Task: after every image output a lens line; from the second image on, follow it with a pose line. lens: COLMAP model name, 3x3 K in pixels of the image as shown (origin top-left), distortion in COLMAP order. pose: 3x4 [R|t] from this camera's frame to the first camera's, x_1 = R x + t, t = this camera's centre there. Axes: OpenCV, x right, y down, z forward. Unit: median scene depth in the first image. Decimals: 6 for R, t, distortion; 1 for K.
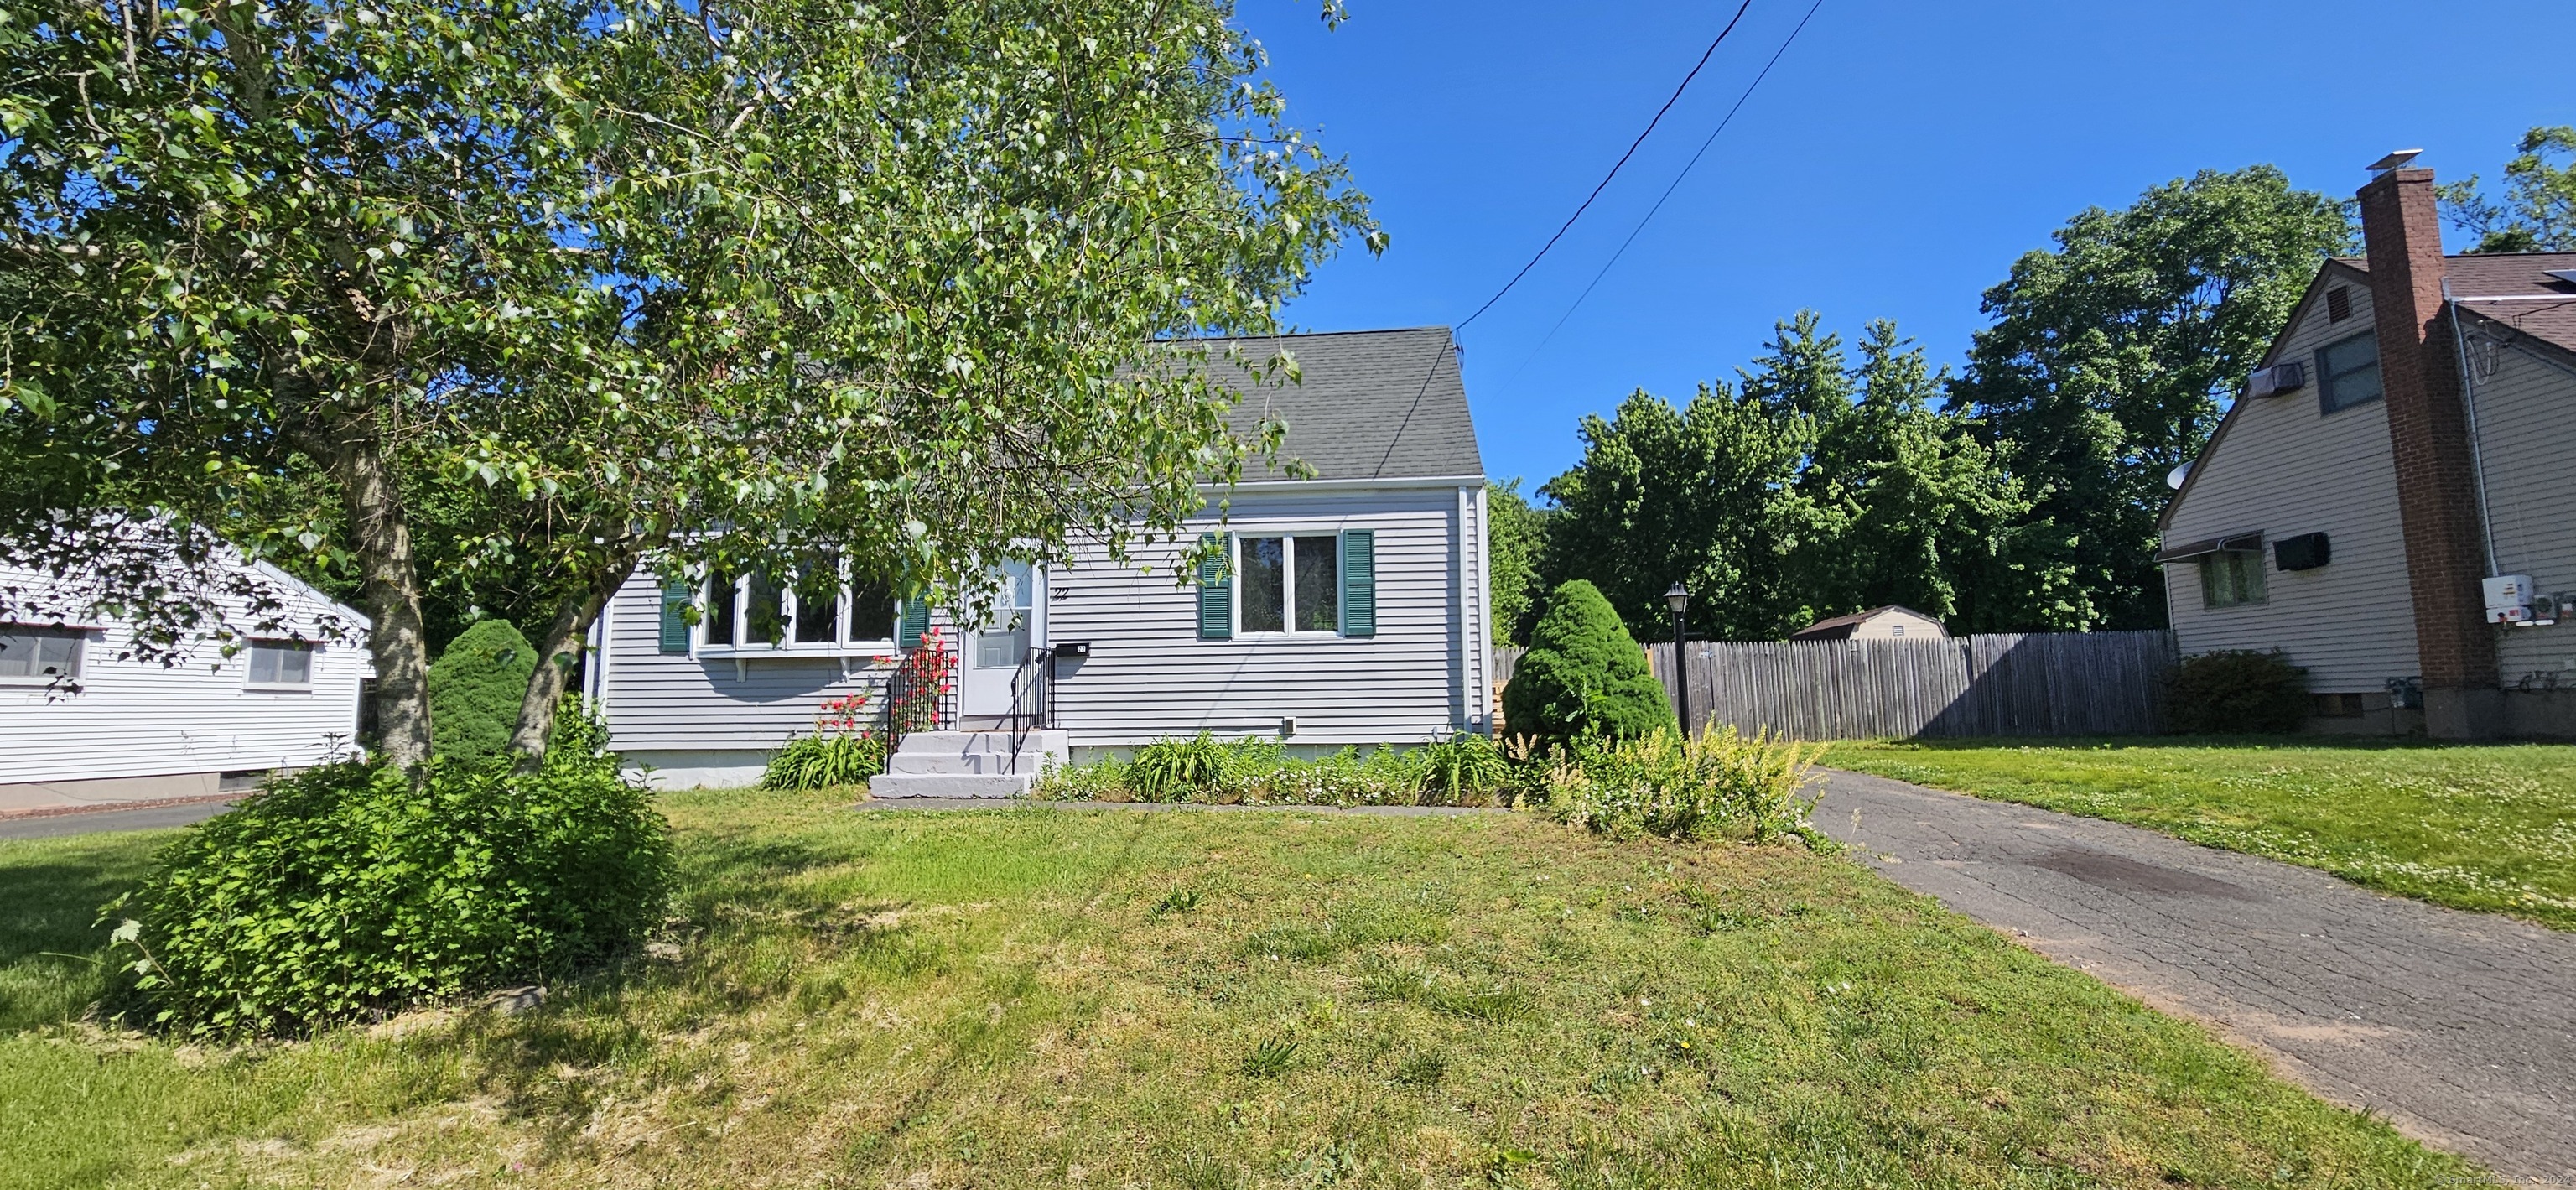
lens RADIAL K [[1085.5, 0, 1288.0], [0, 1085.5, 595.0], [0, 0, 1]] dist [0.001357, -0.000004]
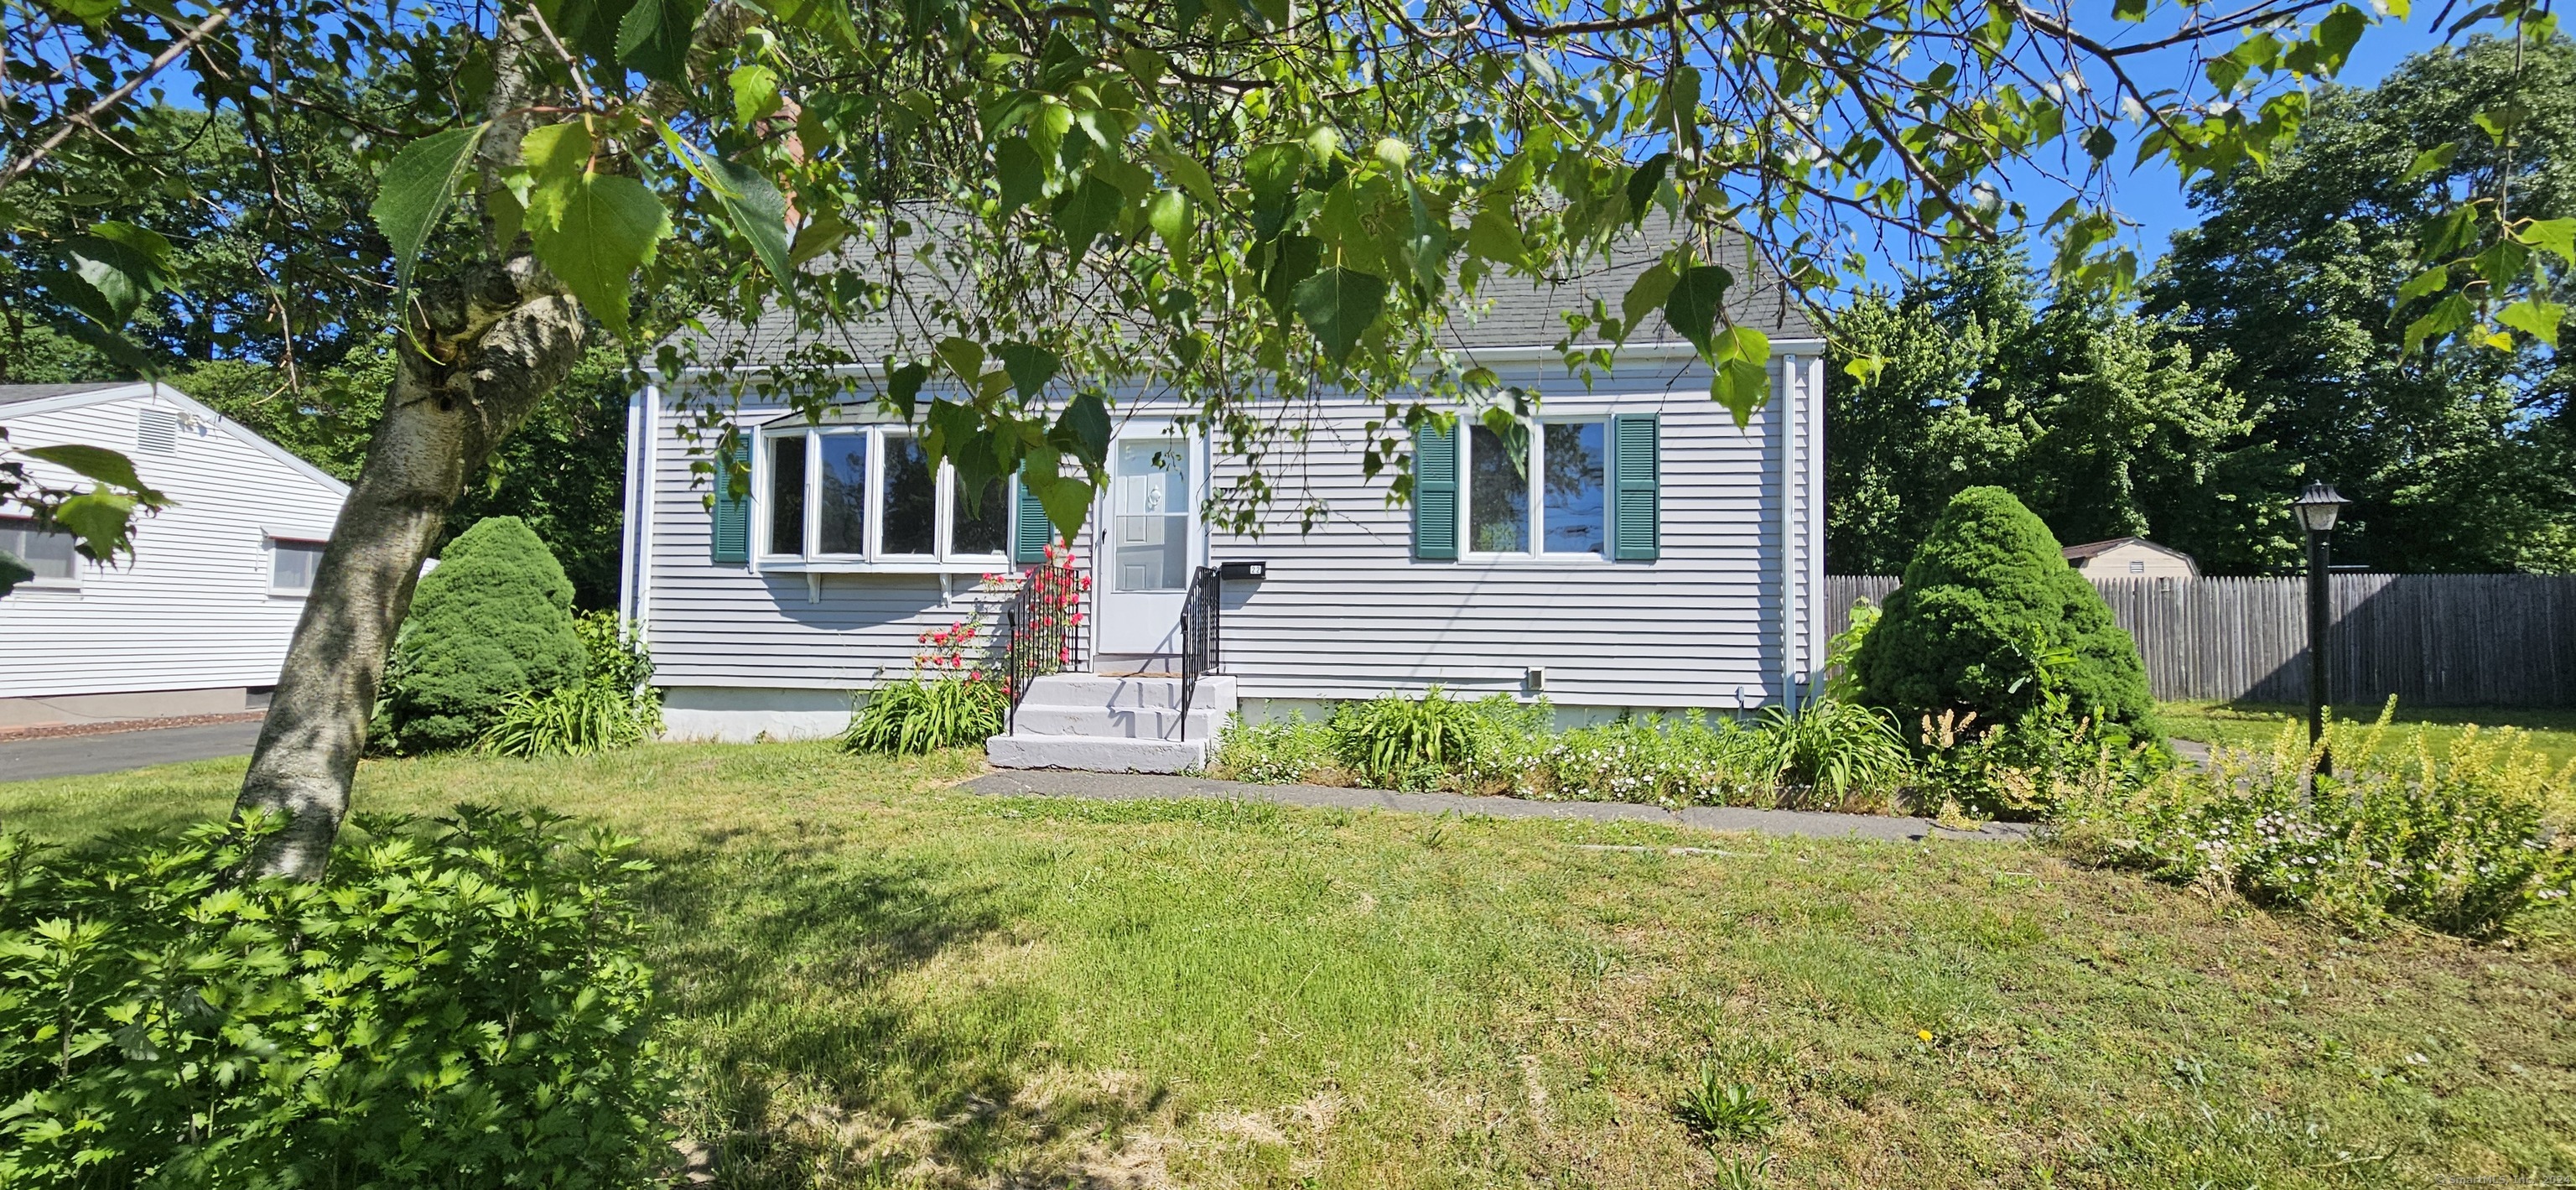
lens RADIAL K [[1085.5, 0, 1288.0], [0, 1085.5, 595.0], [0, 0, 1]] dist [0.001357, -0.000004]
pose [[0.998369, 0.021958, -0.052693, -0.123979], [-0.018159, 0.997274, 0.071523, 0.012437], [0.054120, -0.070450, 0.996046, 0.243639]]
